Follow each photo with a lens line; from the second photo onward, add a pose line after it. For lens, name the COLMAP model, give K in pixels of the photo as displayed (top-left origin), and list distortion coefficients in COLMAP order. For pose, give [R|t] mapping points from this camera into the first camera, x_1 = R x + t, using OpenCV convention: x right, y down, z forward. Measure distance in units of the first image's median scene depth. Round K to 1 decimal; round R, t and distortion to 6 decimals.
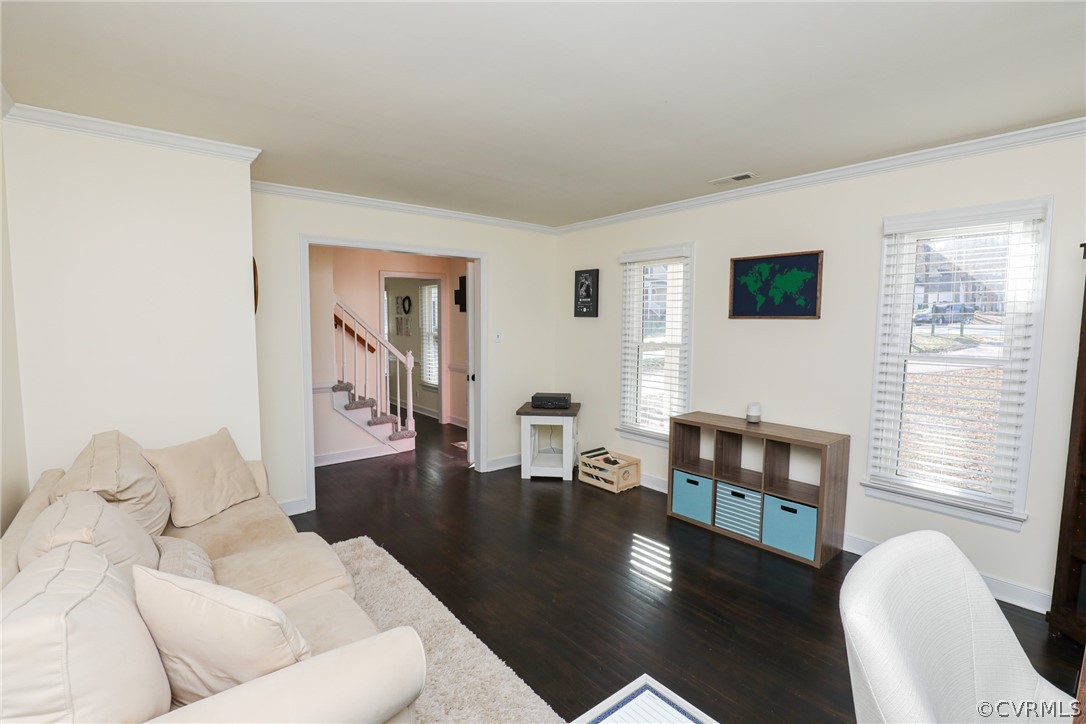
lens RADIAL K [[506.0, 0, 546.9], [0, 506.0, 367.7], [0, 0, 1]] dist [-0.025131, 0.000812]
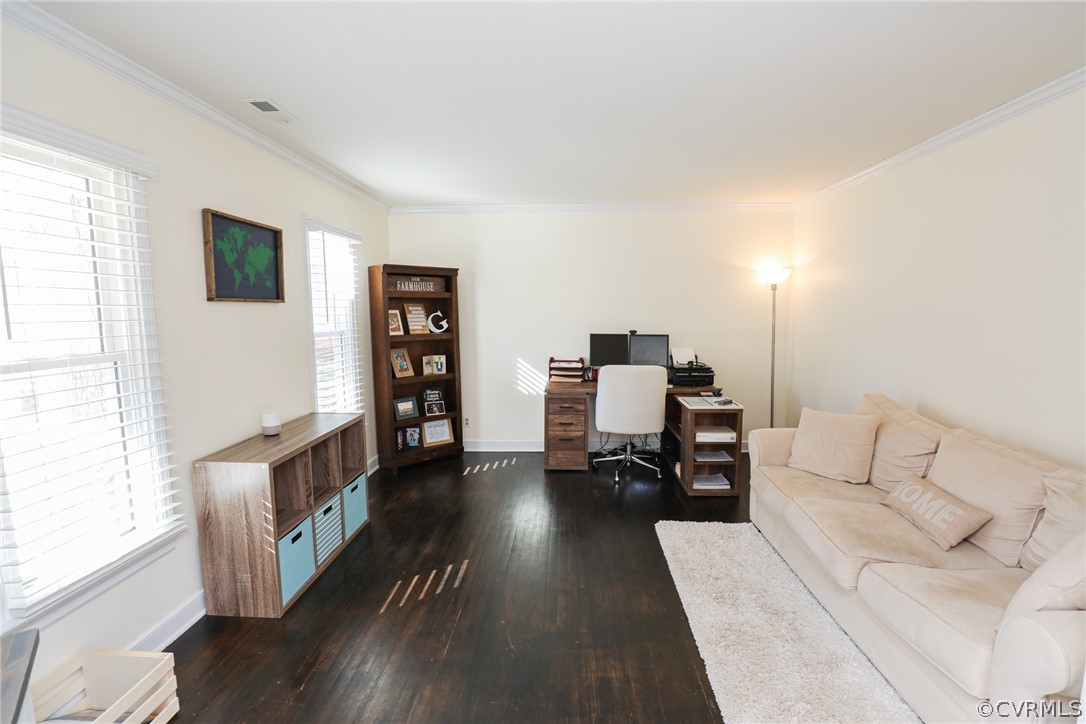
lens RADIAL K [[506.0, 0, 546.9], [0, 506.0, 367.7], [0, 0, 1]] dist [-0.025131, 0.000812]
pose [[-0.737395, -0.077854, 0.670960, -0.401737], [0.064824, 0.980594, 0.185024, -0.105157], [-0.672344, 0.179930, -0.718038, 1.193938]]
